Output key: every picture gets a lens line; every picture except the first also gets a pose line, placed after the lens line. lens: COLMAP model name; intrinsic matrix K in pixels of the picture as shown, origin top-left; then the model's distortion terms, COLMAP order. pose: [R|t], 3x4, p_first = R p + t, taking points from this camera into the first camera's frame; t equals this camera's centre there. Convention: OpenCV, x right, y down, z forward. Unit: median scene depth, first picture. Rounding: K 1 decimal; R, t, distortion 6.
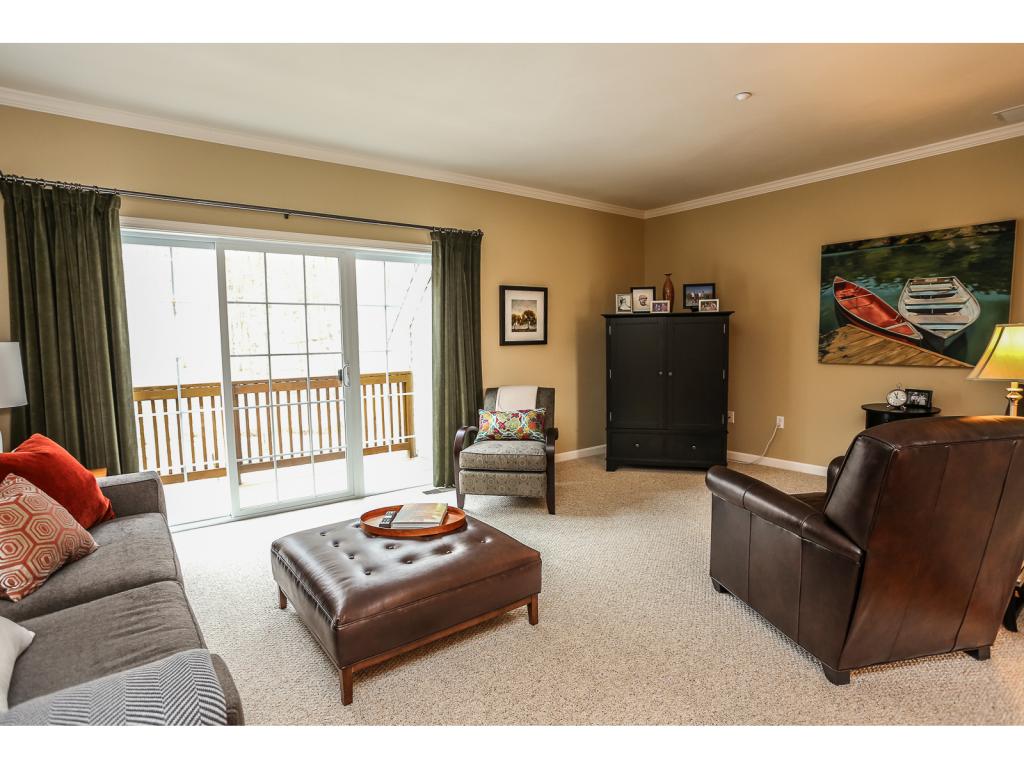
lens RADIAL K [[545.7, 0, 512.0], [0, 545.7, 384.0], [0, 0, 1]] dist [-0.087578, 0.046833]
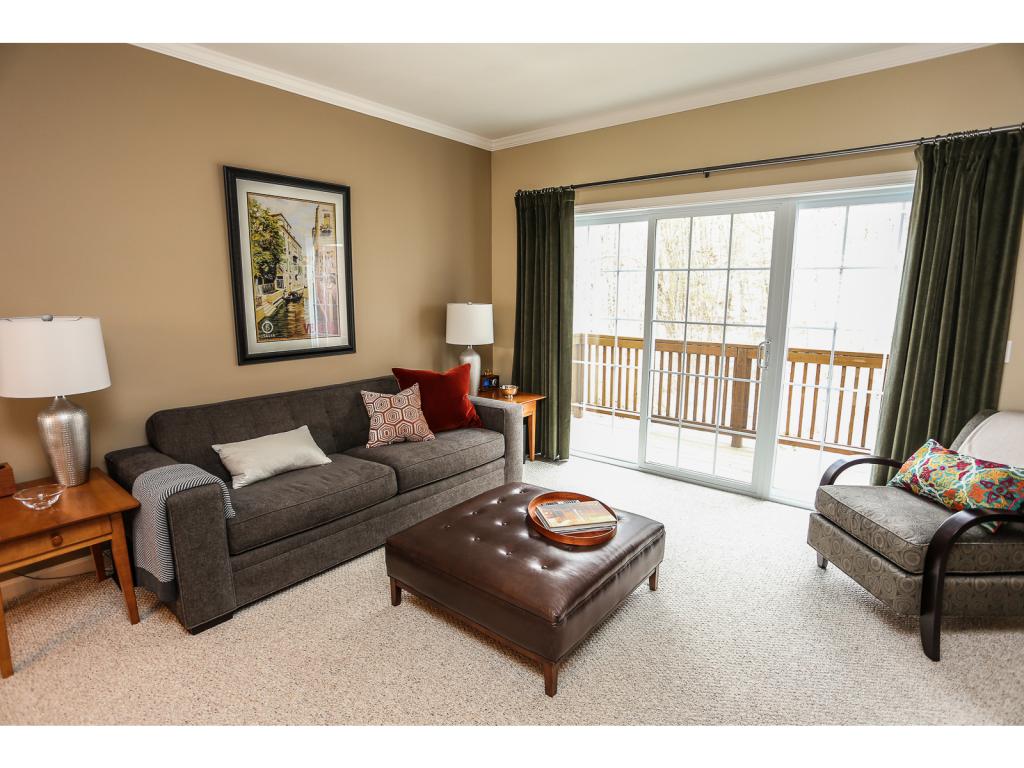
lens RADIAL K [[521.4, 0, 513.3], [0, 521.4, 385.8], [0, 0, 1]] dist [-0.076970, 0.035085]
pose [[0.225637, 0.188377, -0.955825, 0.375349], [-0.088067, 0.981054, 0.172560, -0.070160], [0.970223, 0.045241, 0.237952, 0.431704]]
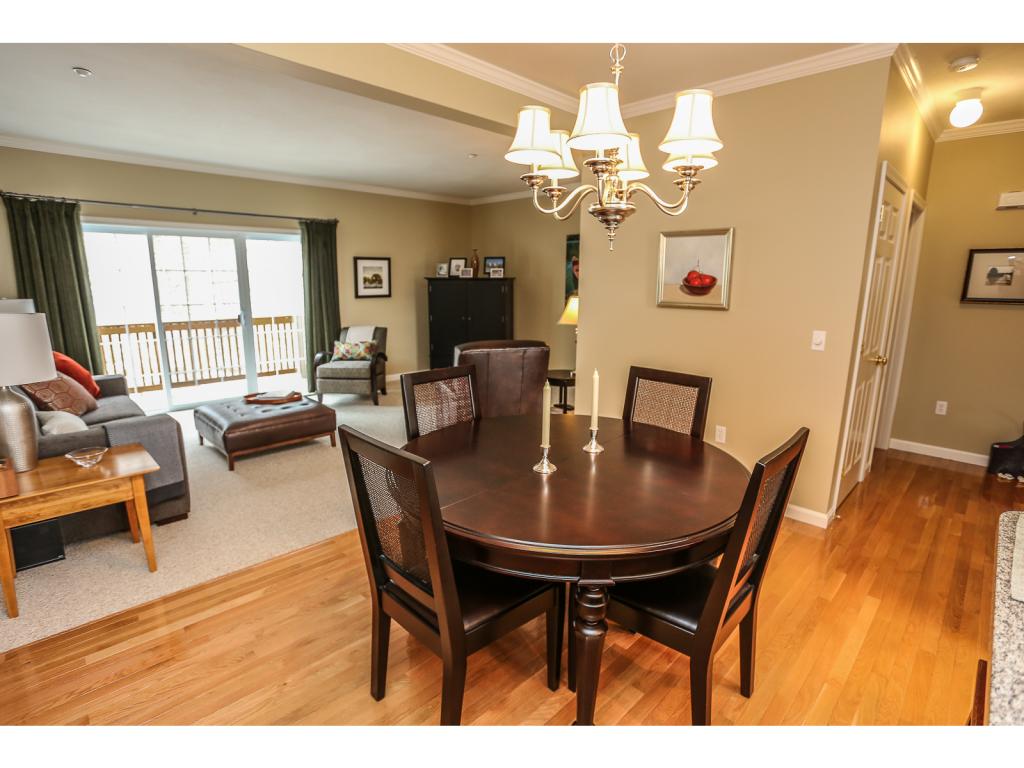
lens RADIAL K [[521.4, 0, 513.3], [0, 521.4, 385.8], [0, 0, 1]] dist [-0.076970, 0.035085]
pose [[0.990621, -0.005326, 0.136538, 0.247245], [-0.010386, 0.993414, 0.114106, 0.000206], [-0.136246, -0.114454, 0.984041, -0.531202]]
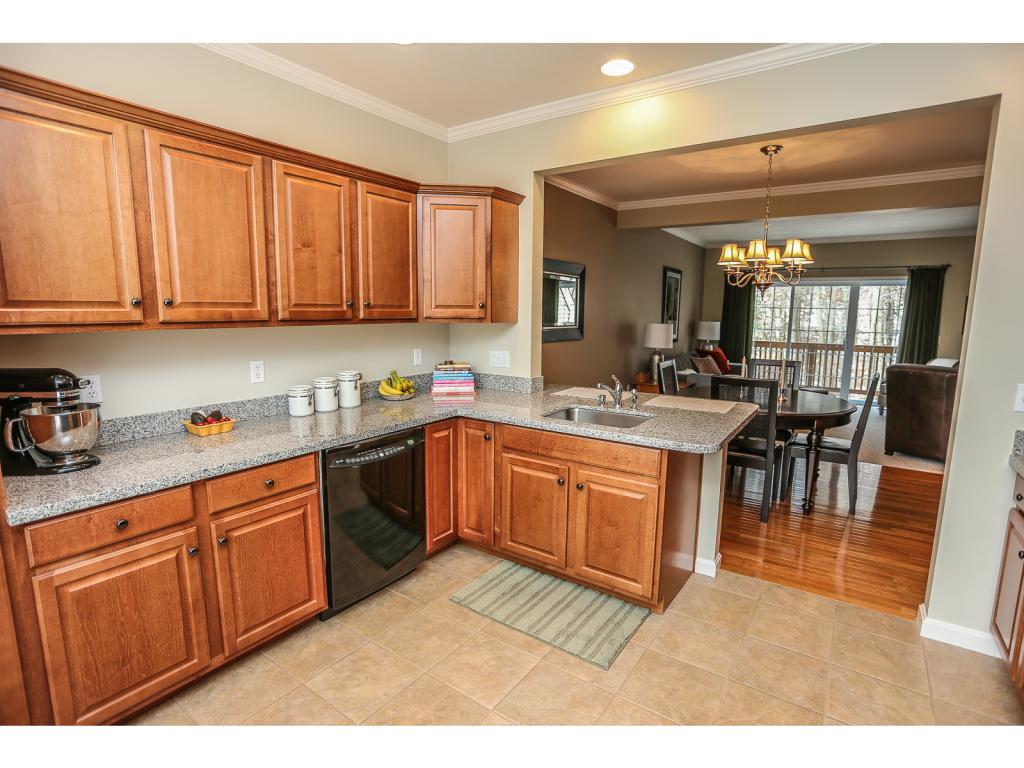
lens RADIAL K [[521.4, 0, 513.3], [0, 521.4, 385.8], [0, 0, 1]] dist [-0.076970, 0.035085]
pose [[0.292018, 0.155334, -0.943714, 1.182469], [-0.095888, 0.986506, 0.132706, 0.010808], [0.951594, 0.051739, 0.302972, -0.802843]]
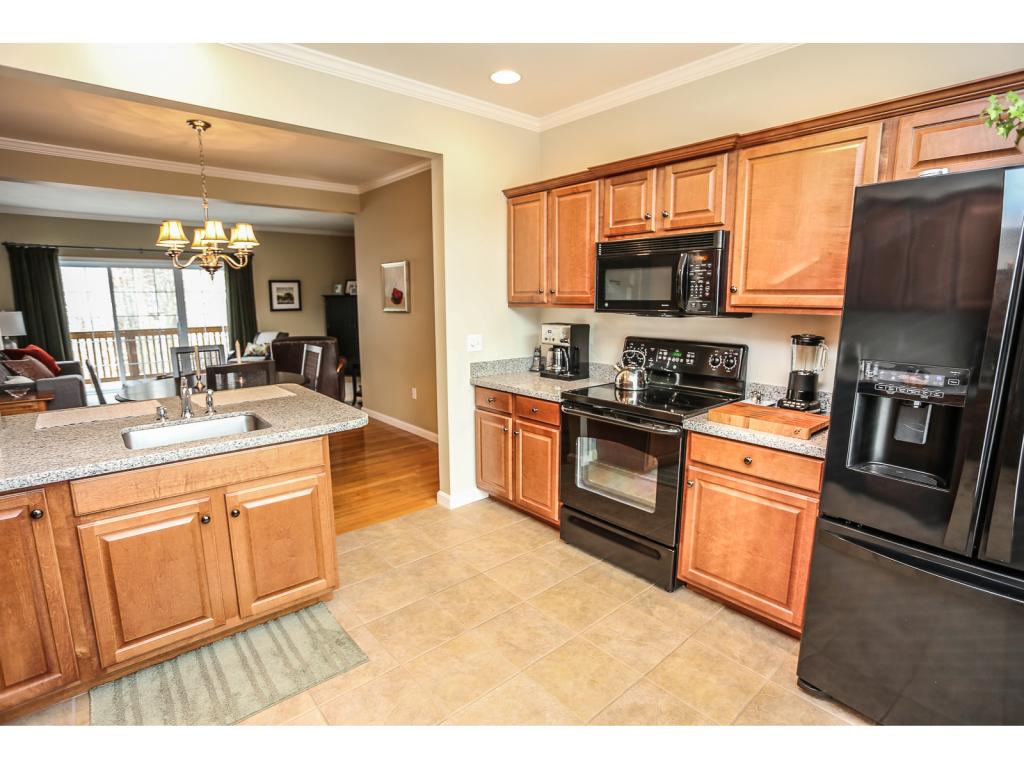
lens RADIAL K [[521.4, 0, 513.3], [0, 521.4, 385.8], [0, 0, 1]] dist [-0.076970, 0.035085]
pose [[0.997099, 0.000574, 0.076114, 0.831634], [-0.006997, 0.996430, 0.084137, 0.040340], [-0.075794, -0.084425, 0.993543, -1.066875]]
